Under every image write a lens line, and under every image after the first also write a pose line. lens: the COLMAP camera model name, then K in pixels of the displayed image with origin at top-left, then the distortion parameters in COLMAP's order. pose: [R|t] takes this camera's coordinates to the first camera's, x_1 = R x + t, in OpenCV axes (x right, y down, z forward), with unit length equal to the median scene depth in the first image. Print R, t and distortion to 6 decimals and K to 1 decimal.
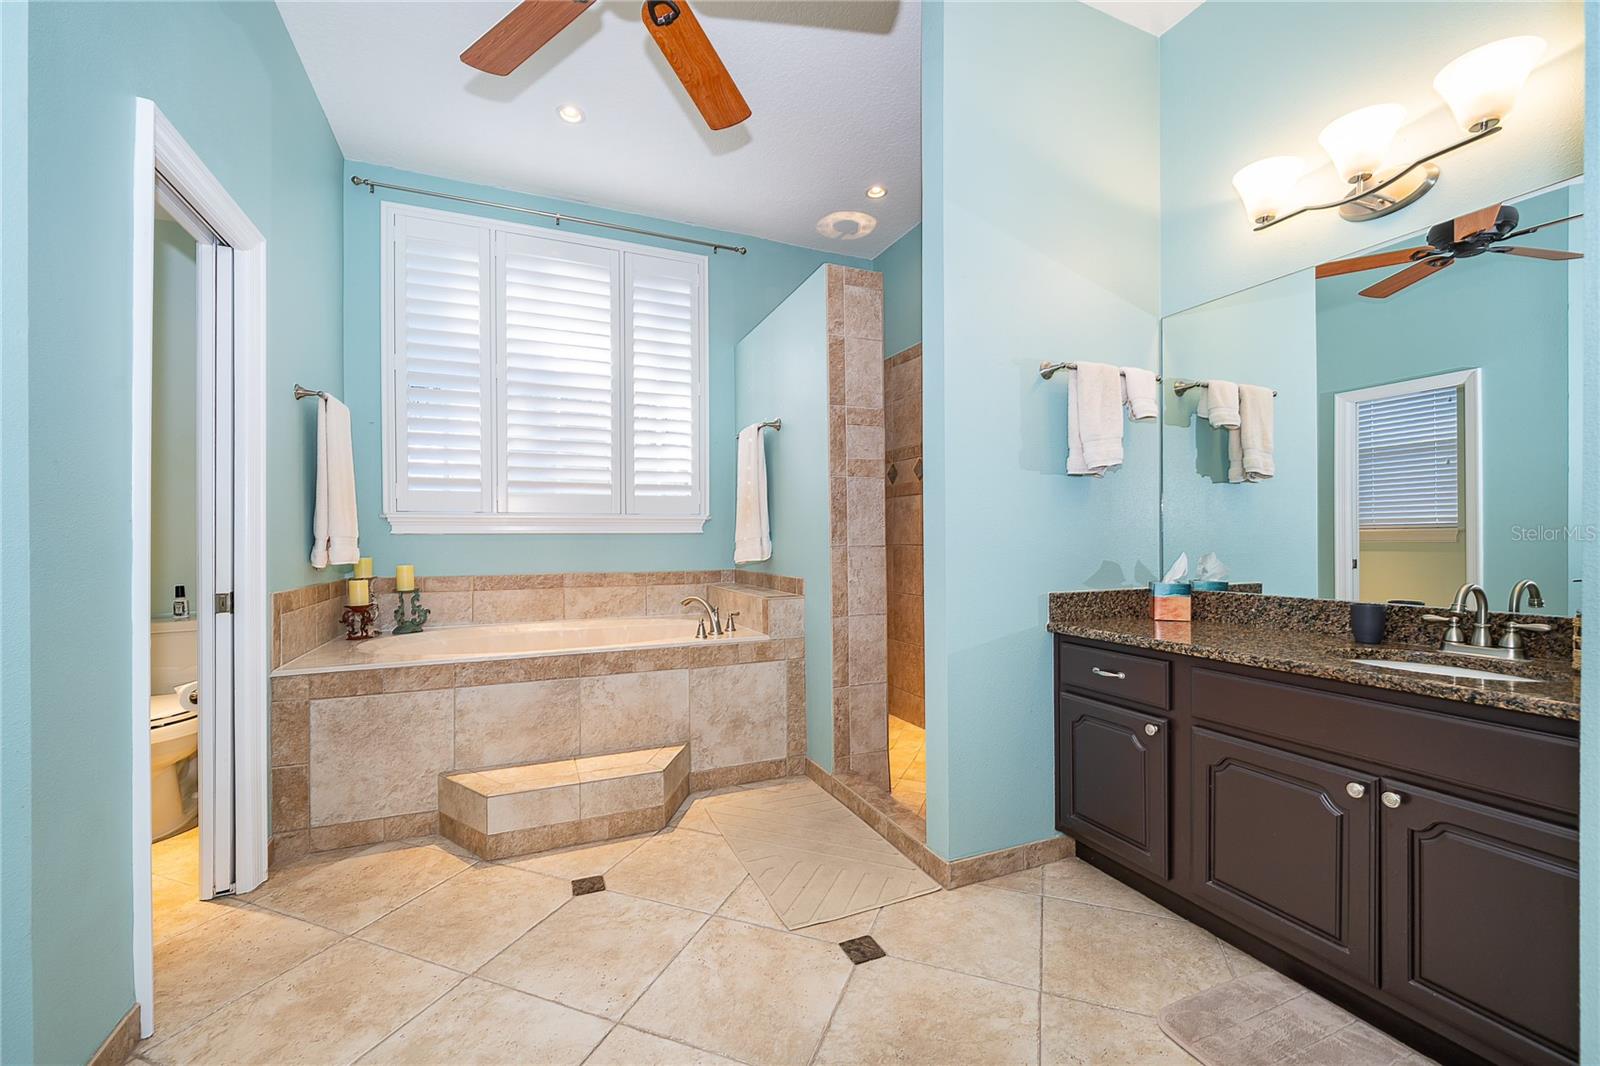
lens RADIAL K [[639.9, 0, 790.5], [0, 639.9, 539.0], [0, 0, 1]] dist [-0.002685, 0.000260]
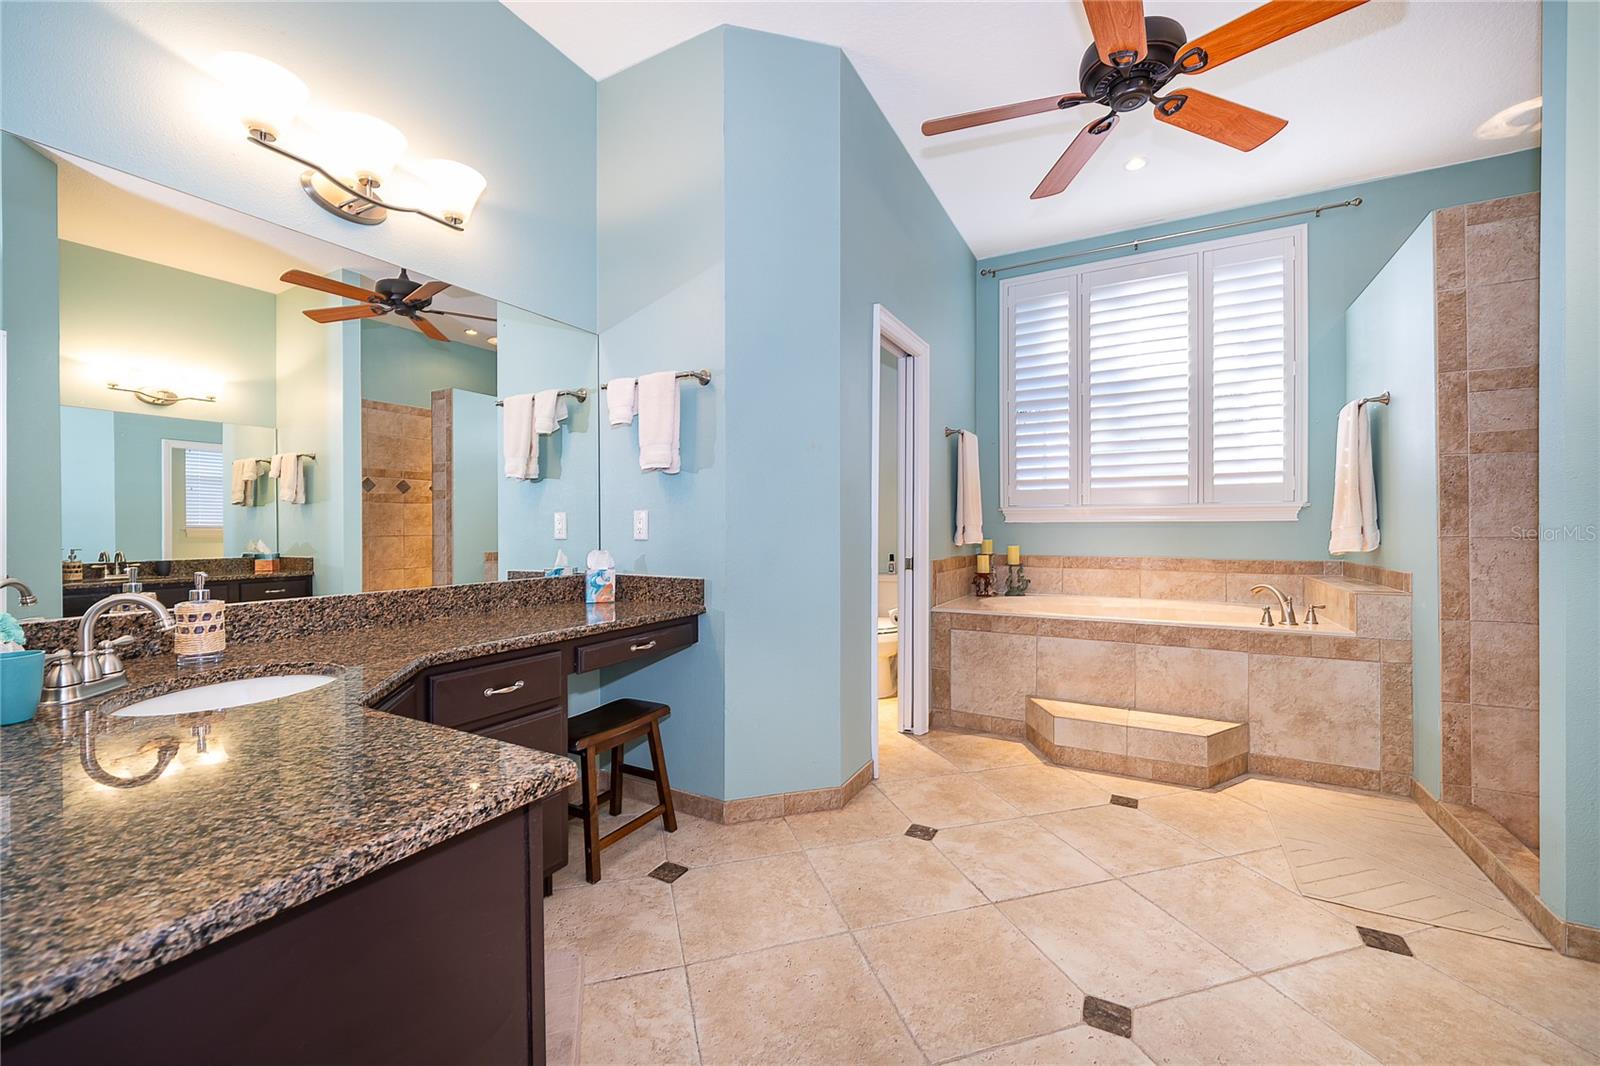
lens RADIAL K [[639.9, 0, 797.8], [0, 639.9, 530.5], [0, 0, 1]] dist [-0.002685, 0.000260]
pose [[0.609295, 0.008926, -0.792893, 0.218131], [-0.002141, 0.999952, 0.009613, -0.003914], [0.792940, -0.004160, 0.609285, -0.212045]]
